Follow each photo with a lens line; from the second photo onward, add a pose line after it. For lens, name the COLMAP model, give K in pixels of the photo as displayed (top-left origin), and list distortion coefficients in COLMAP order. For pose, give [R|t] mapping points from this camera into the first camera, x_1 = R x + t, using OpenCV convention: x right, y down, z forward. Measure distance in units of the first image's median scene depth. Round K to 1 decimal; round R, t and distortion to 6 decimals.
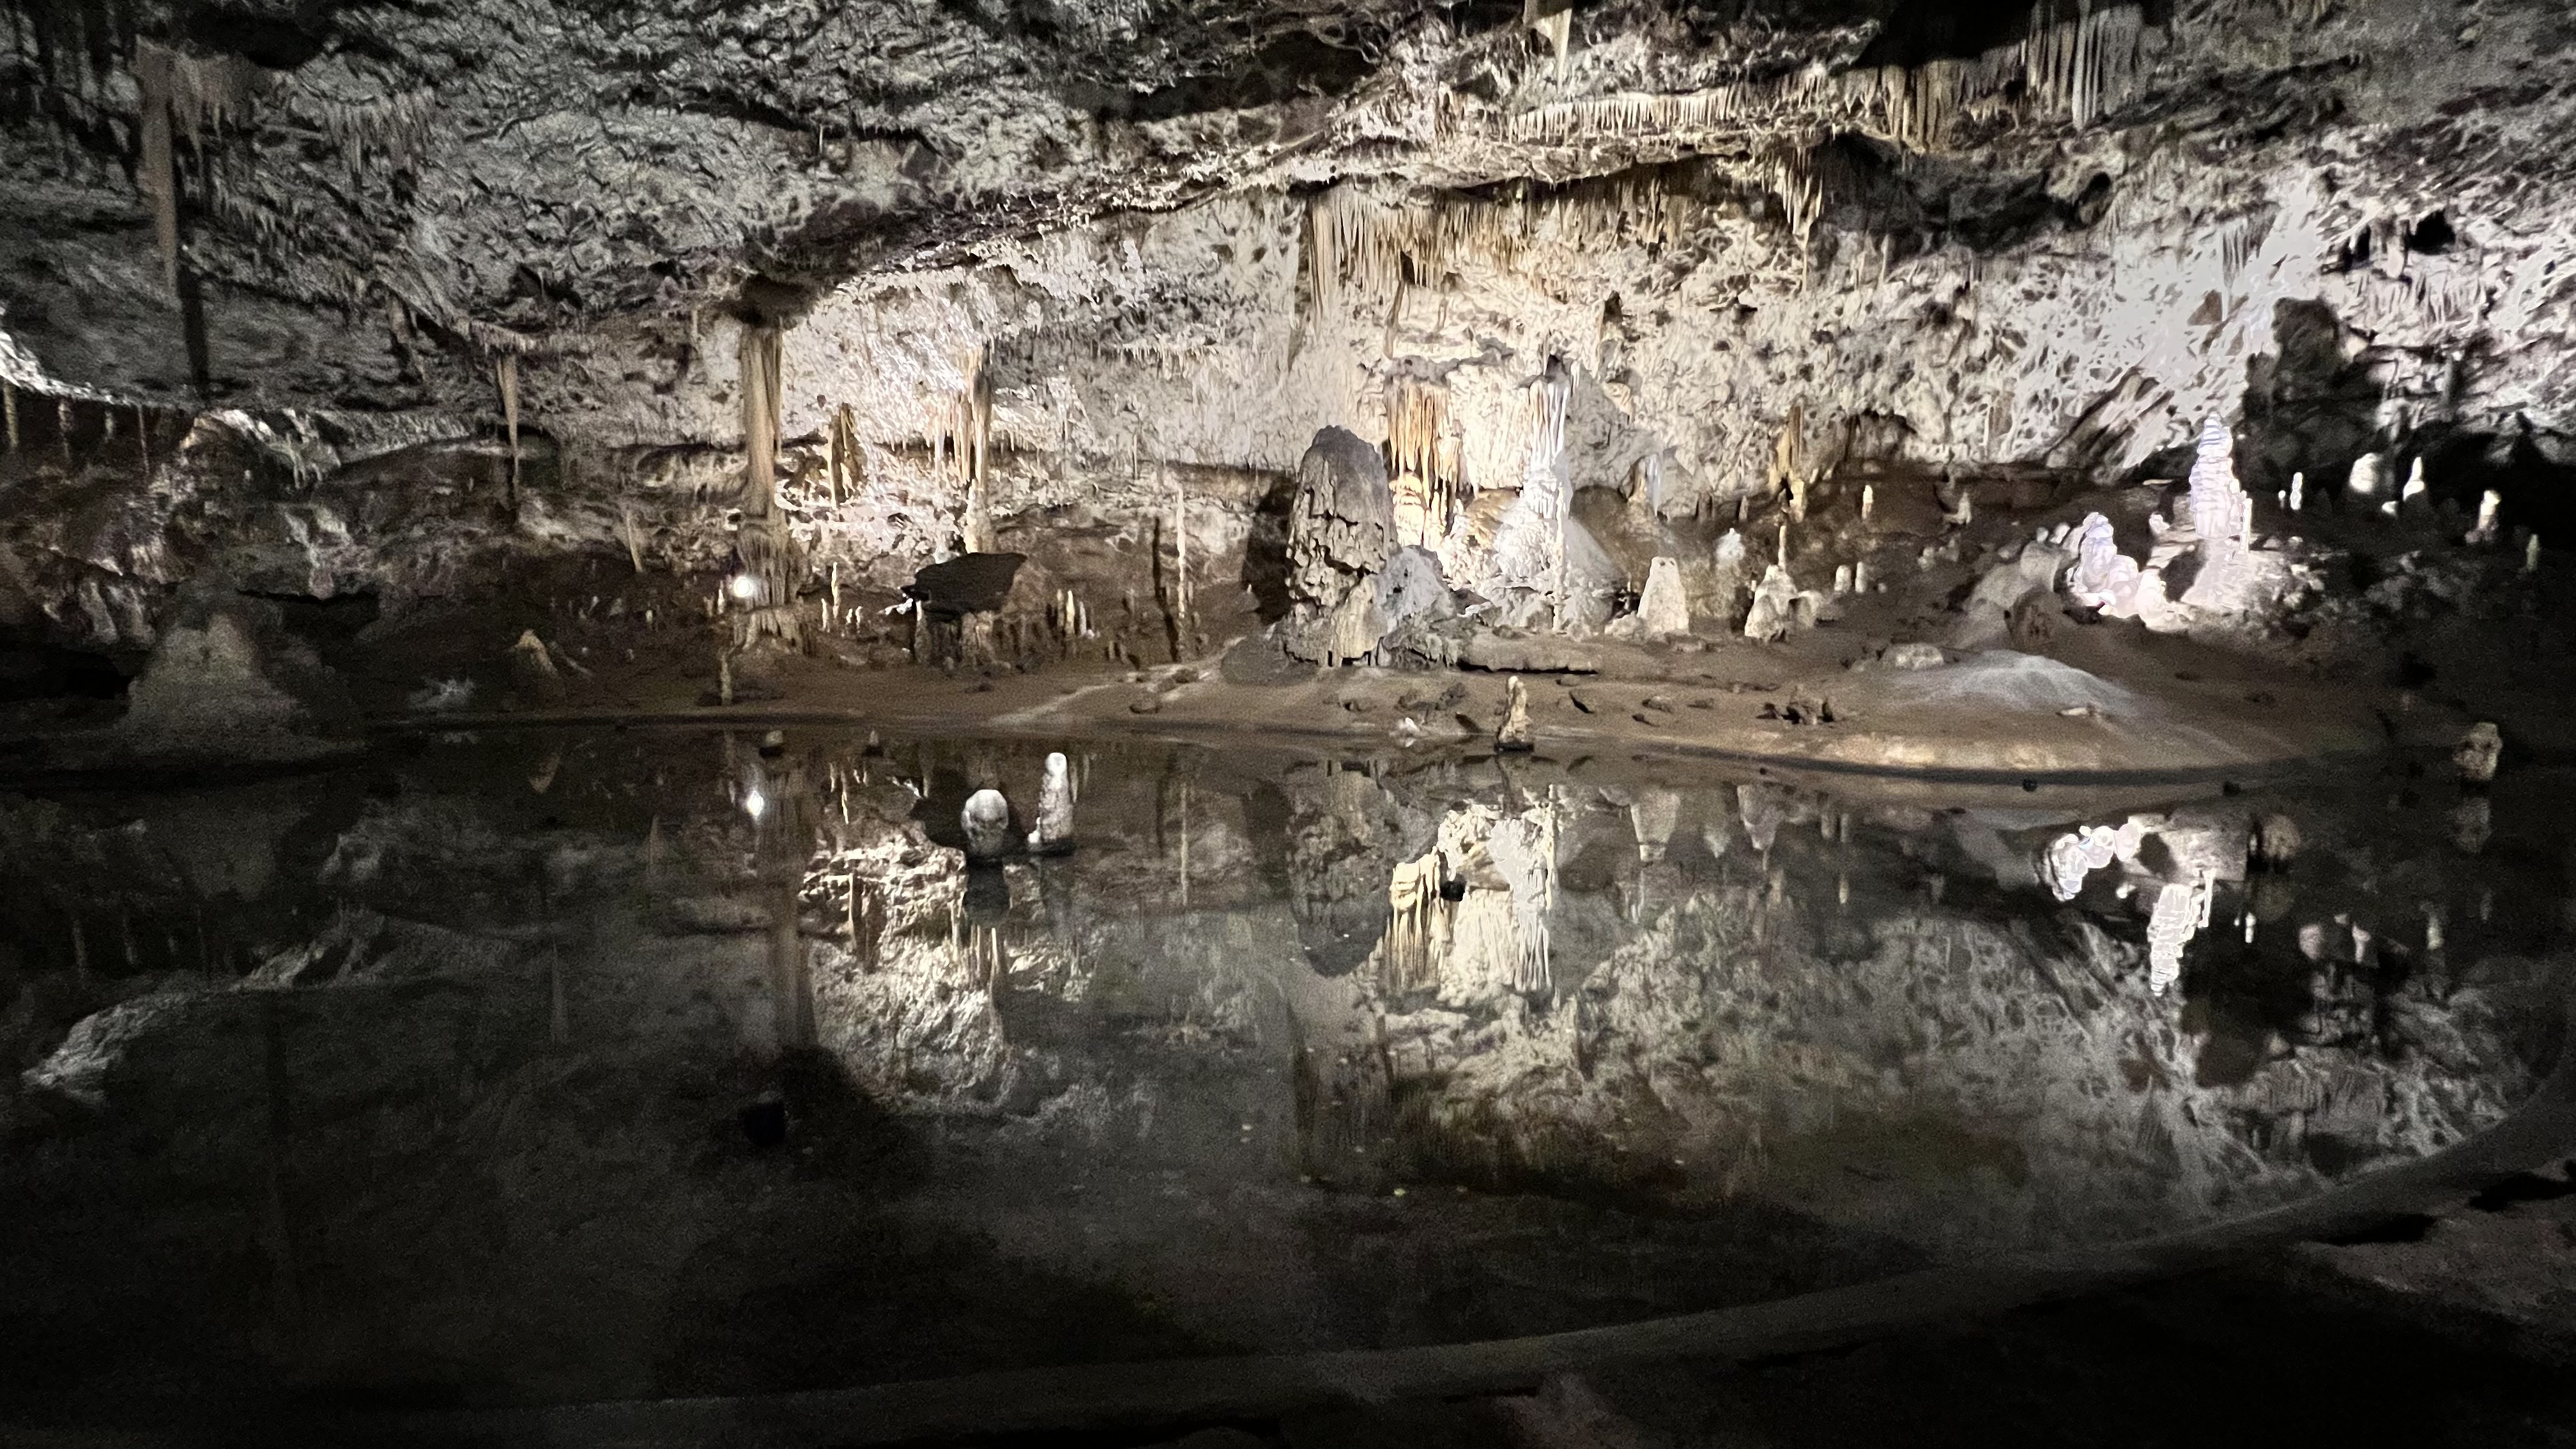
lens RADIAL K [[1039.1, 0, 1288.0], [0, 1039.1, 724.5], [0, 0, 1]] dist [-0.004775, 0.004593]
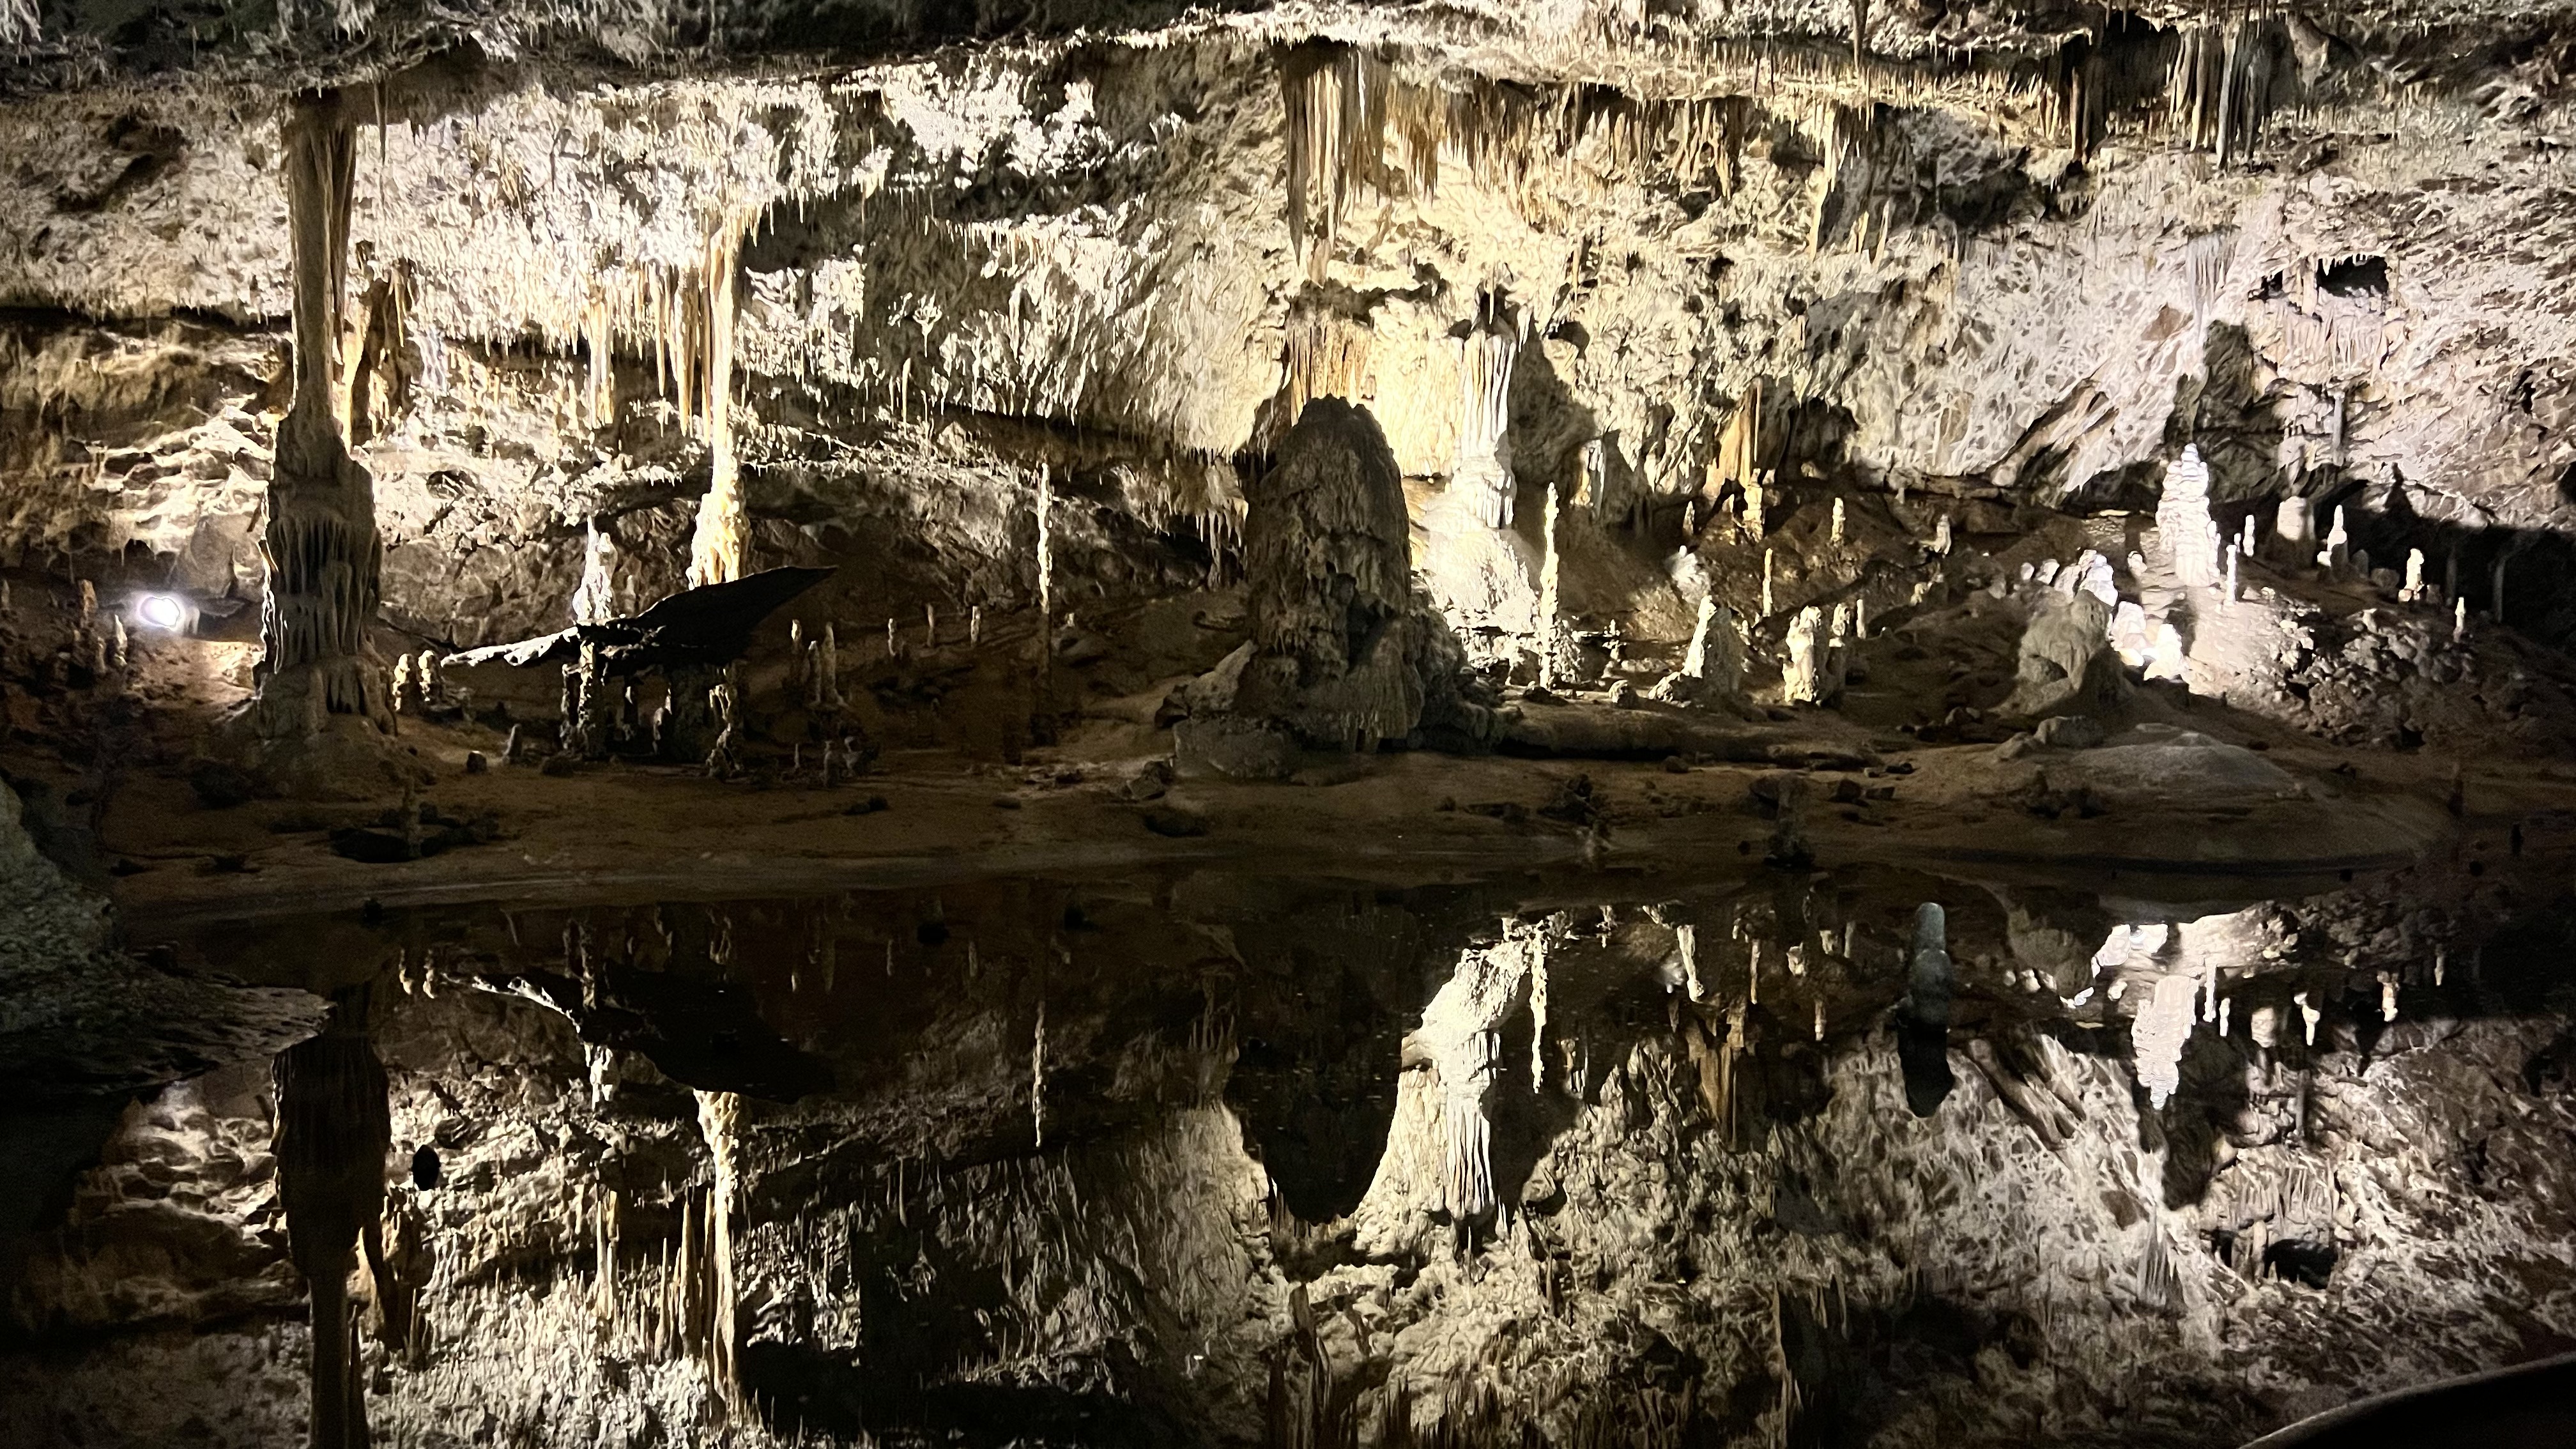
lens RADIAL K [[1943.4, 0, 1288.0], [0, 1943.4, 724.5], [0, 0, 1]] dist [0.037474, -0.003349]
pose [[0.865790, -0.018076, 0.500081, -0.539496], [0.036141, 0.998996, -0.026462, -0.036309], [-0.499100, 0.040984, 0.865574, -0.057703]]
